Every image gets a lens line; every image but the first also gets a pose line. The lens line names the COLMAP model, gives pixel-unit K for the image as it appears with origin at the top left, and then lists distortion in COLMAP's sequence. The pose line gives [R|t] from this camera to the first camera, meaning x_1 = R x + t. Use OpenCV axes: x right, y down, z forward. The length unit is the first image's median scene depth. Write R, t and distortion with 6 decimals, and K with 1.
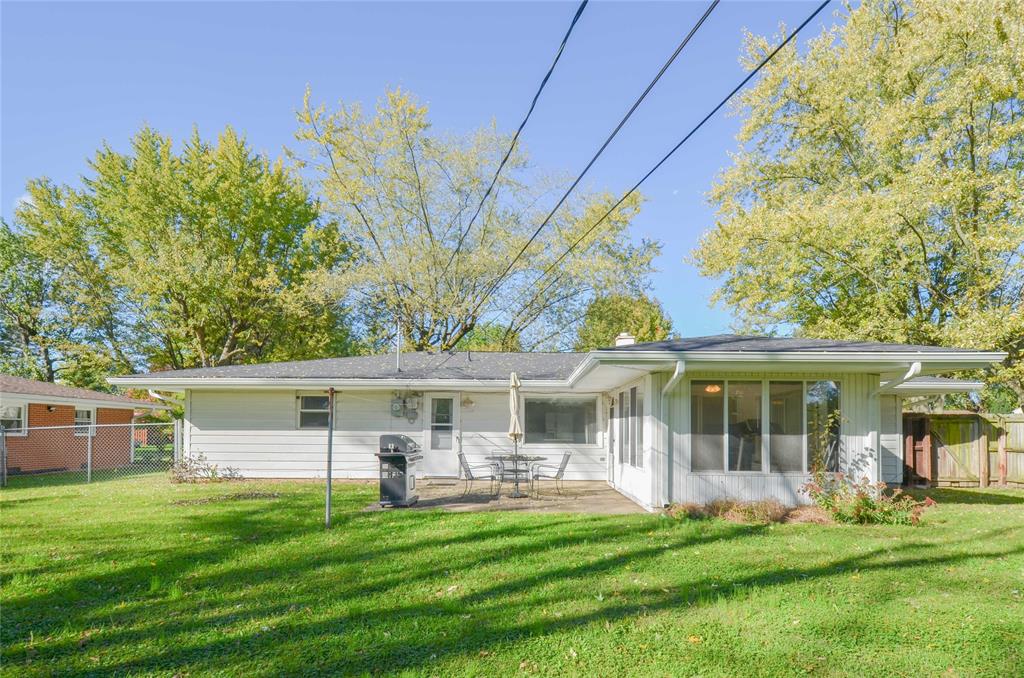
lens RADIAL K [[540.0, 0, 513.3], [0, 540.0, 426.8], [0, 0, 1]] dist [-0.000282, -0.000590]
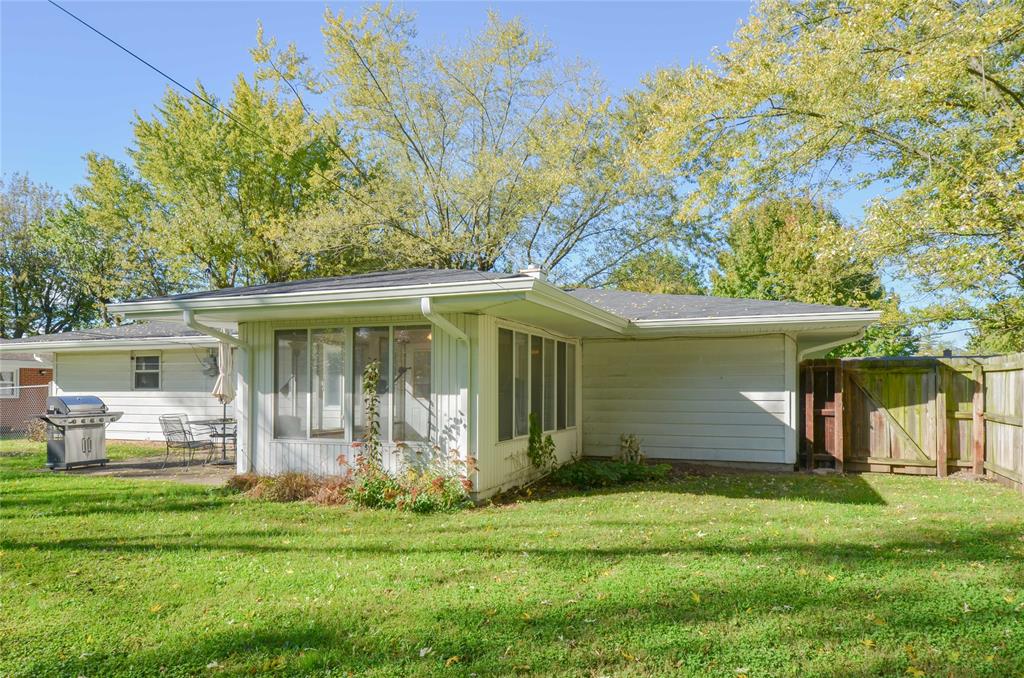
lens RADIAL K [[675.0, 0, 510.1], [0, 675.0, 373.6], [0, 0, 1]] dist [0.020115, 0.000318]
pose [[0.937241, -0.015453, -0.348339, 0.675122], [0.009557, 0.999781, -0.018638, 0.003329], [0.348551, 0.014139, 0.937183, 0.084378]]
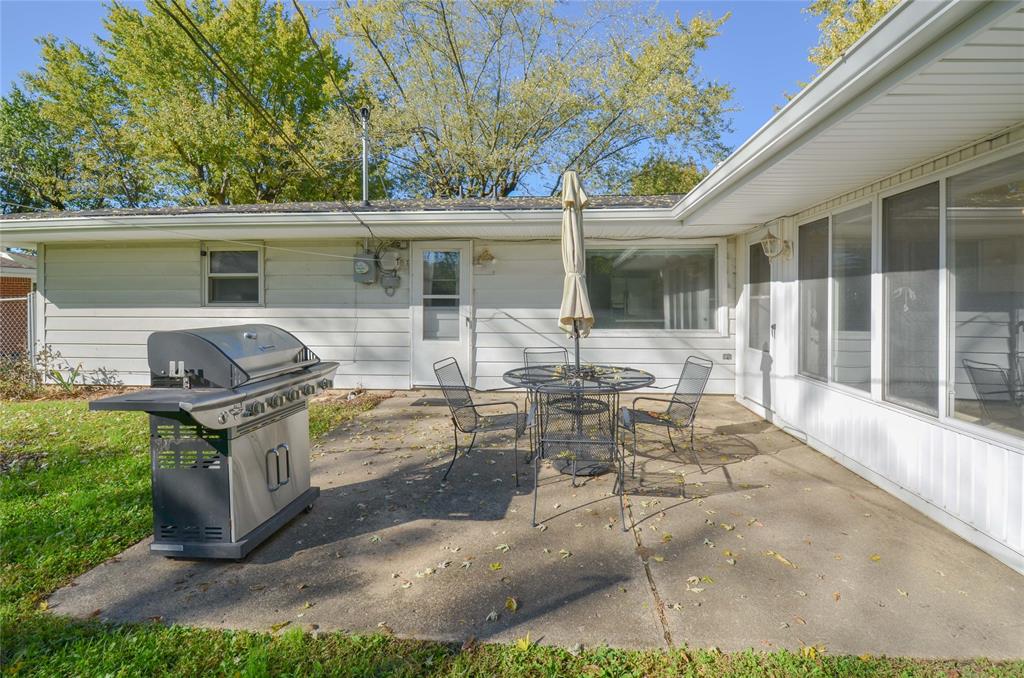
lens RADIAL K [[457.2, 0, 536.3], [0, 457.2, 303.6], [0, 0, 1]] dist [0.001732, -0.012831]
pose [[0.999044, -0.007063, -0.043132, -0.008909], [0.007540, 0.999912, 0.010894, -0.001282], [0.043051, -0.011208, 0.999010, 0.511913]]
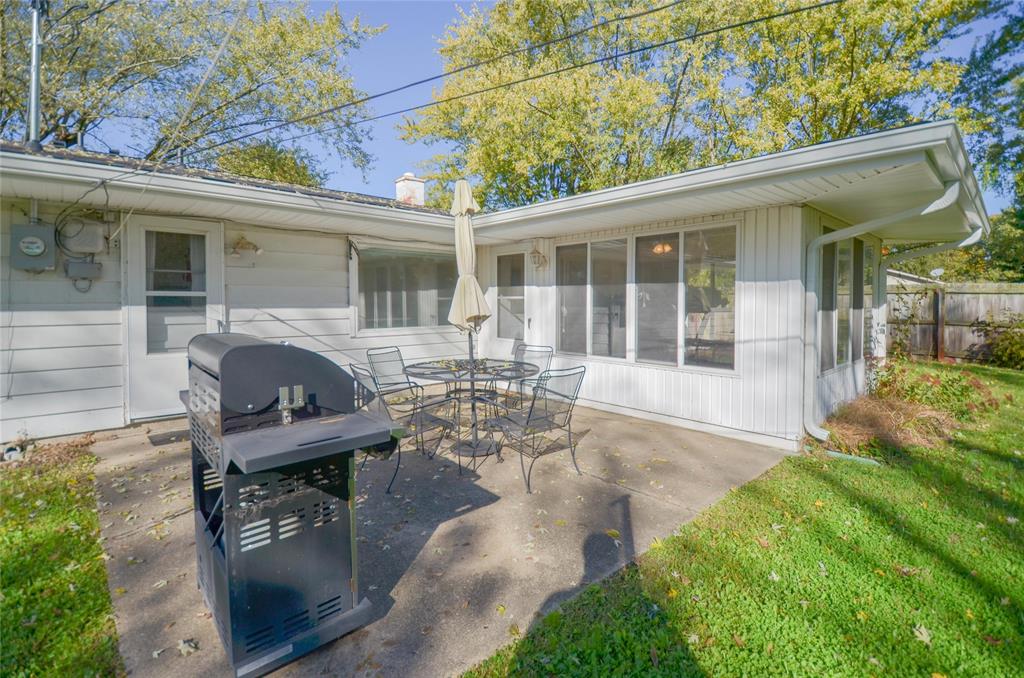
lens RADIAL K [[466.2, 0, 509.7], [0, 466.2, 310.4], [0, 0, 1]] dist [0.001342, -0.016317]
pose [[0.721298, -0.020911, 0.692310, -0.197193], [-0.001804, 0.999484, 0.032069, -0.003139], [-0.692623, -0.024381, 0.720888, 0.548736]]
